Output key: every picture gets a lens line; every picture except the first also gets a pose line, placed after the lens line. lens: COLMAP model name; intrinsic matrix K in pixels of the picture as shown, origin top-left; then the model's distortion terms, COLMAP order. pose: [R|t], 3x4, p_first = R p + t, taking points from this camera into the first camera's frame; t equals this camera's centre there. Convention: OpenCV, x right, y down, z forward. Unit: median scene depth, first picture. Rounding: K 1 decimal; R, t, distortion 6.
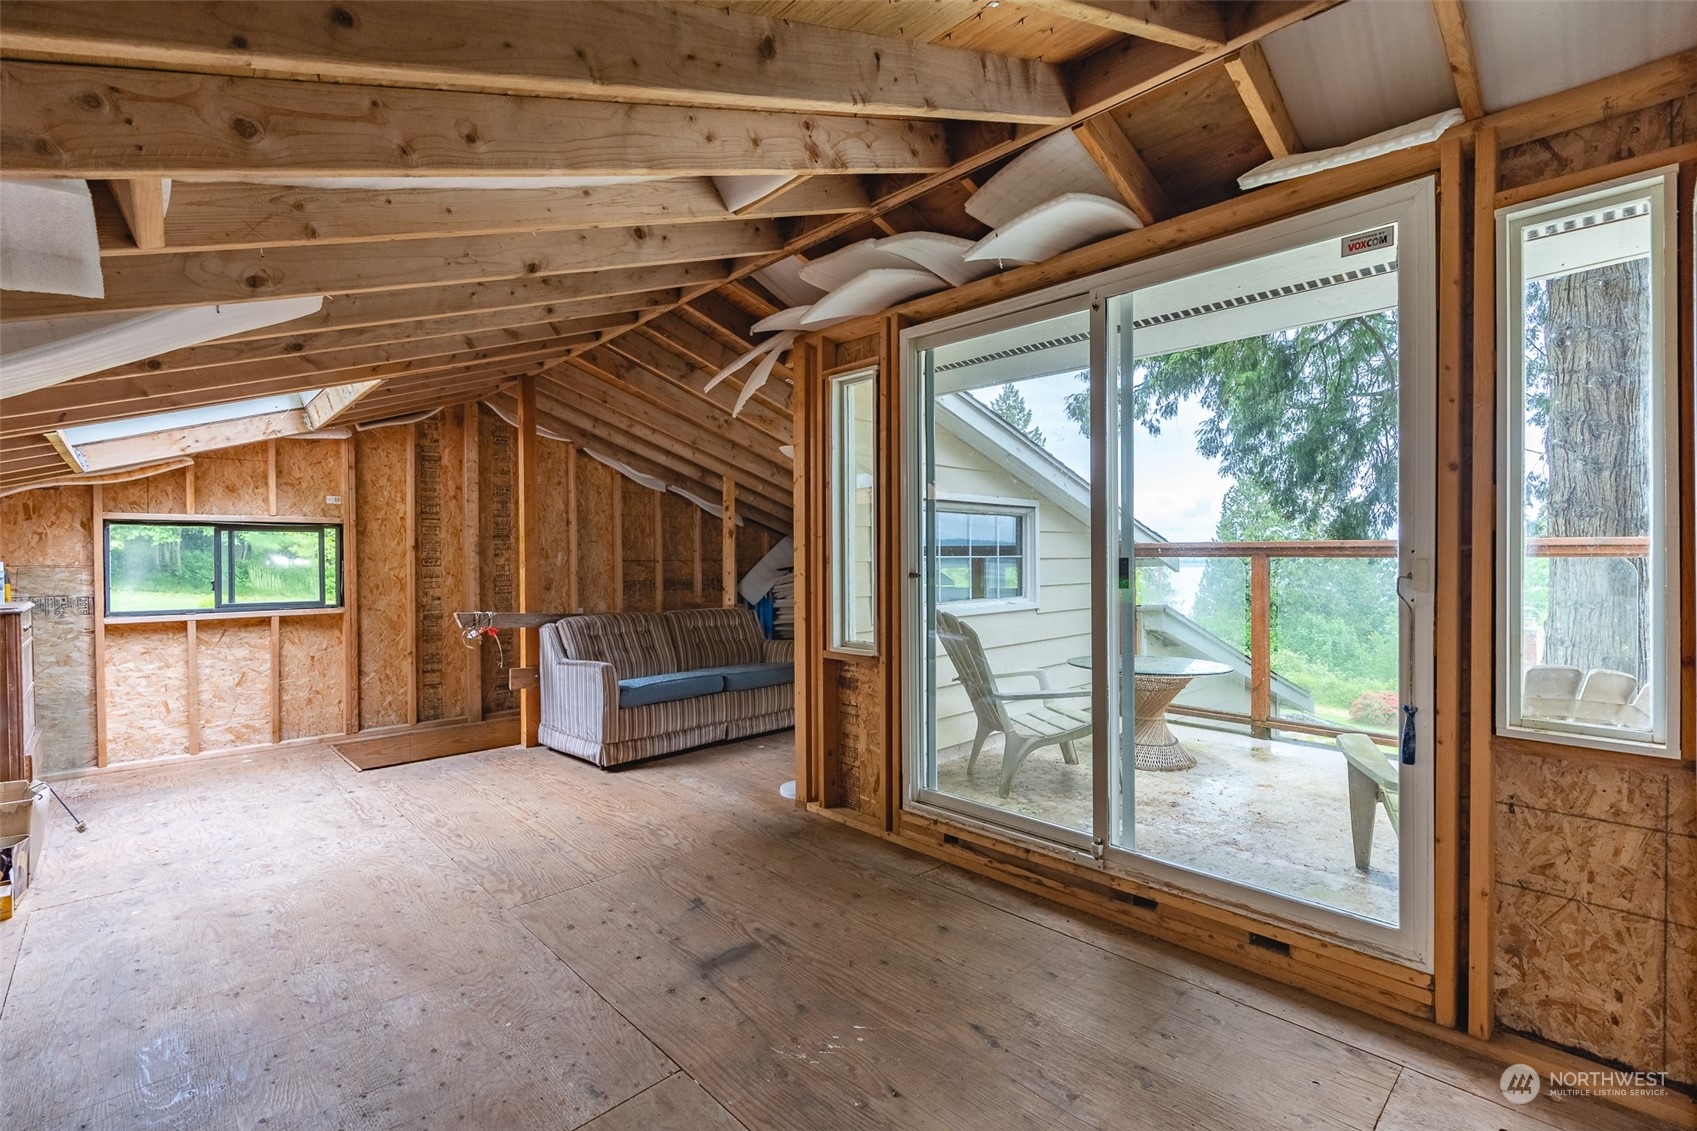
lens RADIAL K [[777.5, 0, 859.6], [0, 777.5, 564.2], [0, 0, 1]] dist [-0.011137, 0.003973]
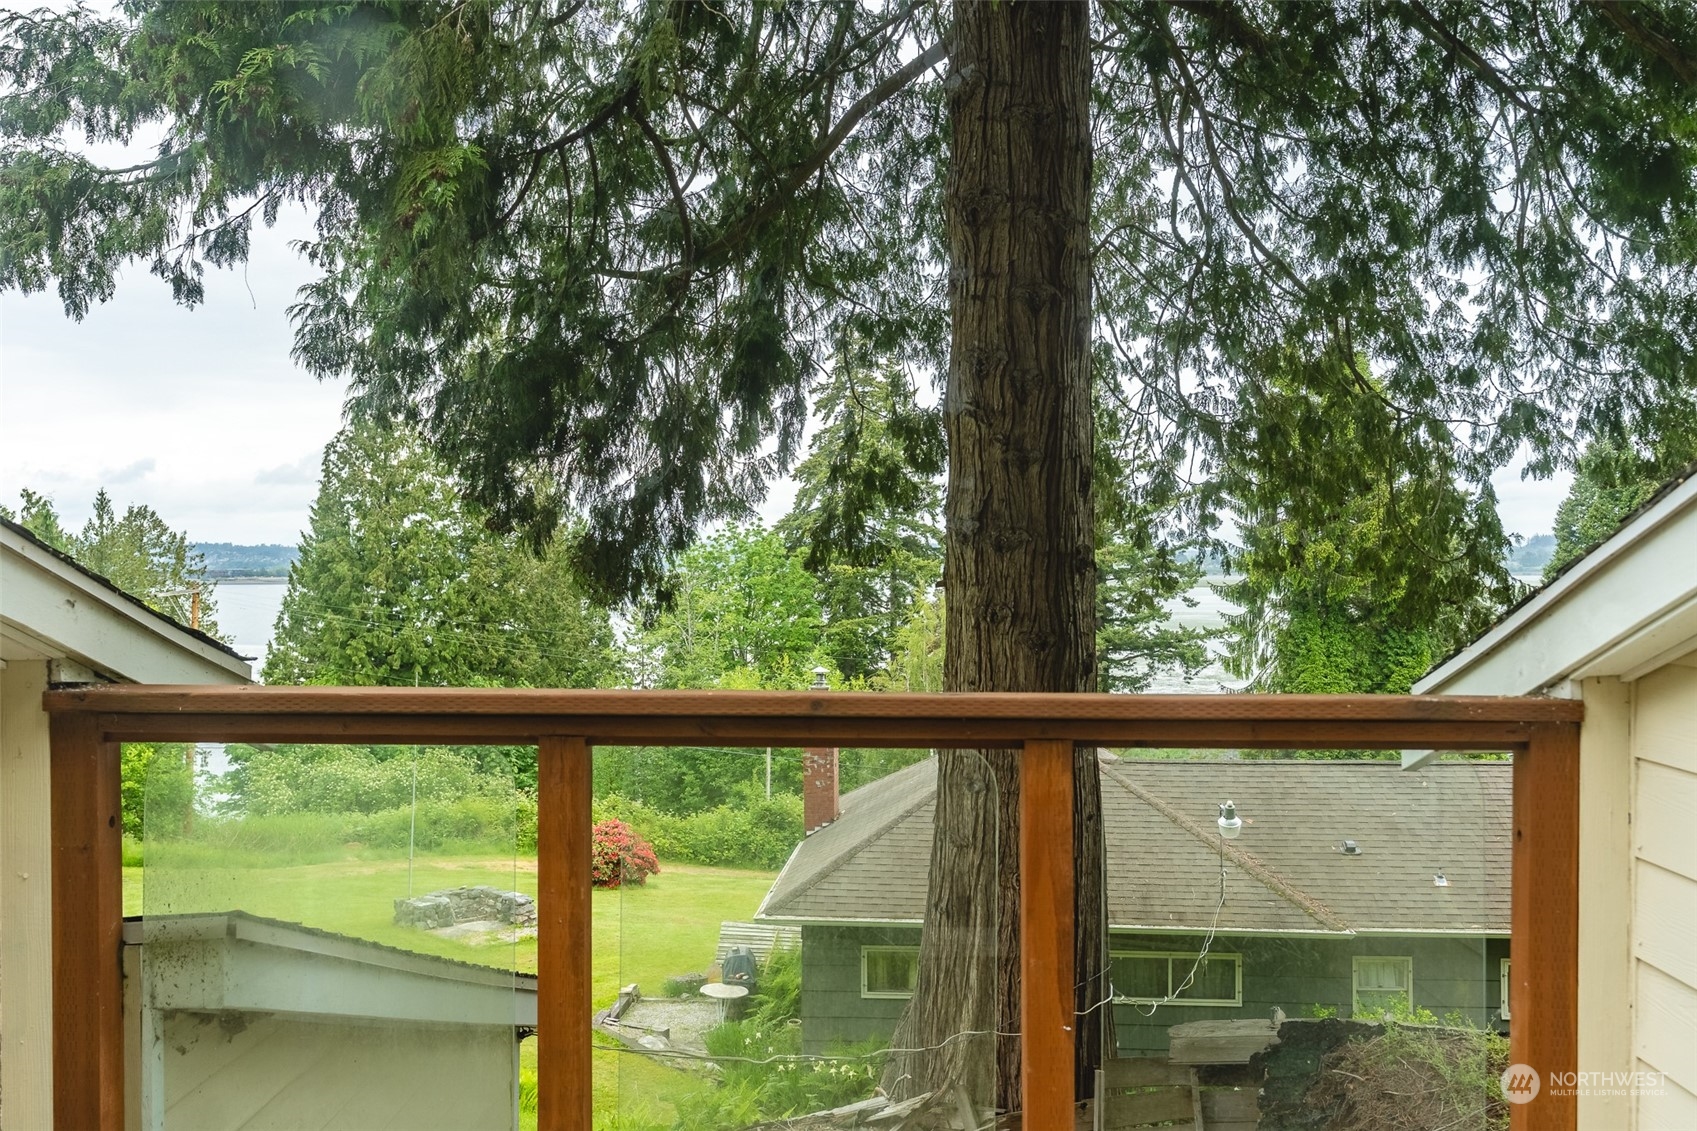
lens RADIAL K [[1536.2, 0, 848.5], [0, 1536.2, 565.5], [0, 0, 1]] dist [-0.002401, 0.001441]
pose [[0.716734, 0.002895, 0.697341, 0.084487], [0.000459, 0.999989, -0.004622, -0.032684], [-0.697346, 0.003633, 0.716725, 0.226923]]
